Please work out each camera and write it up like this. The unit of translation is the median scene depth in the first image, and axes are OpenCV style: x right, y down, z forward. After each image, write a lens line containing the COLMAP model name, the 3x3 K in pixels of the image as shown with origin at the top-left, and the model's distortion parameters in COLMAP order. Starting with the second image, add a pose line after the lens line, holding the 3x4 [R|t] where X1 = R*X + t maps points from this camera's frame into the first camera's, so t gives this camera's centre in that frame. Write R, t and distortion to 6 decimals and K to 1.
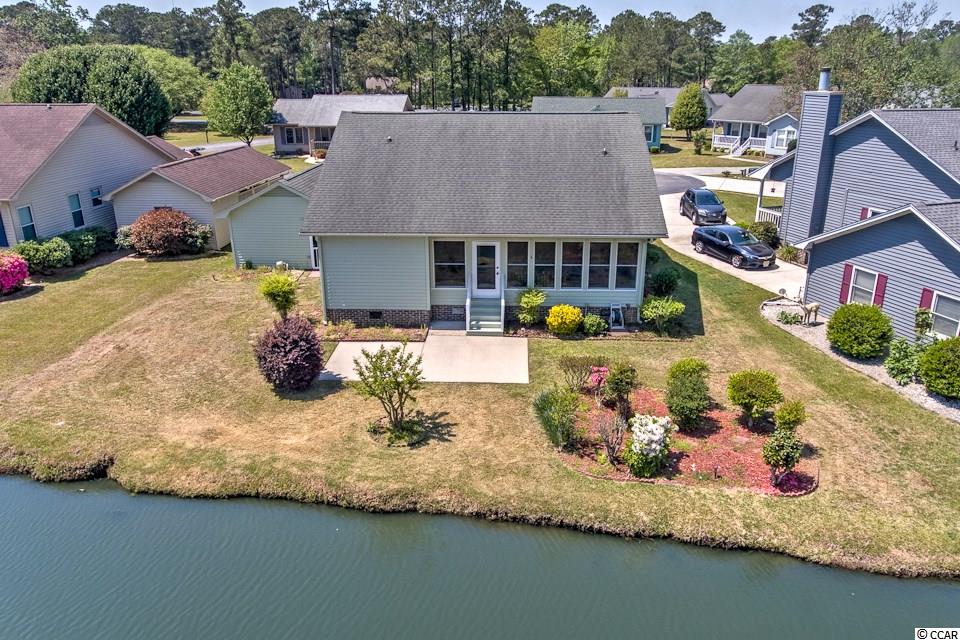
lens RADIAL K [[708.8, 0, 530.5], [0, 708.8, 320.0], [0, 0, 1]] dist [0.000703, 0.003793]
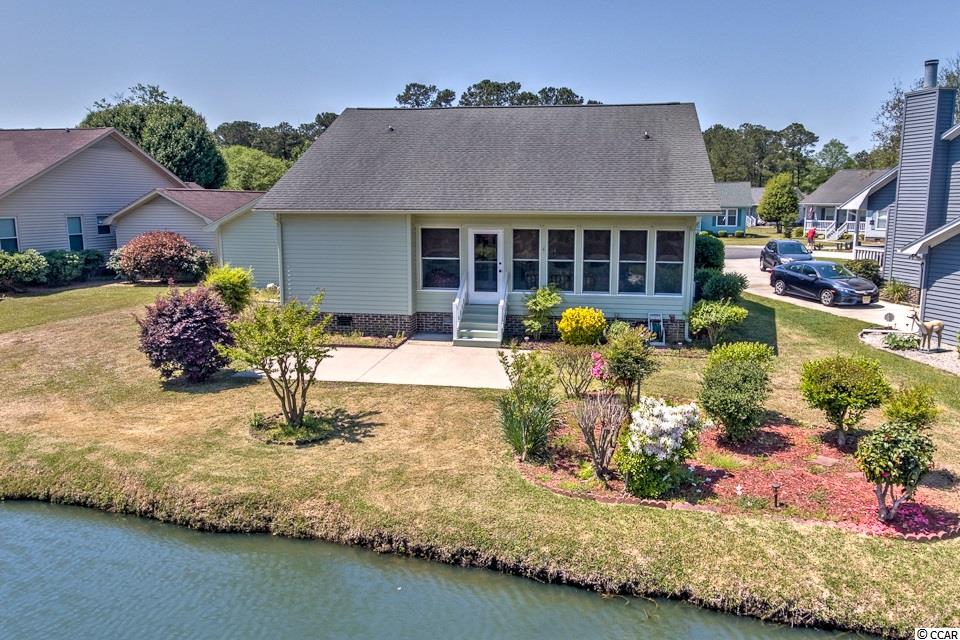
lens RADIAL K [[708.8, 0, 530.5], [0, 708.8, 320.0], [0, 0, 1]] dist [0.000703, 0.003793]
pose [[0.991265, 0.012754, -0.131269, 0.115960], [-0.034705, 0.985459, -0.166329, 0.149625], [0.127239, 0.169431, 0.977294, 0.326959]]
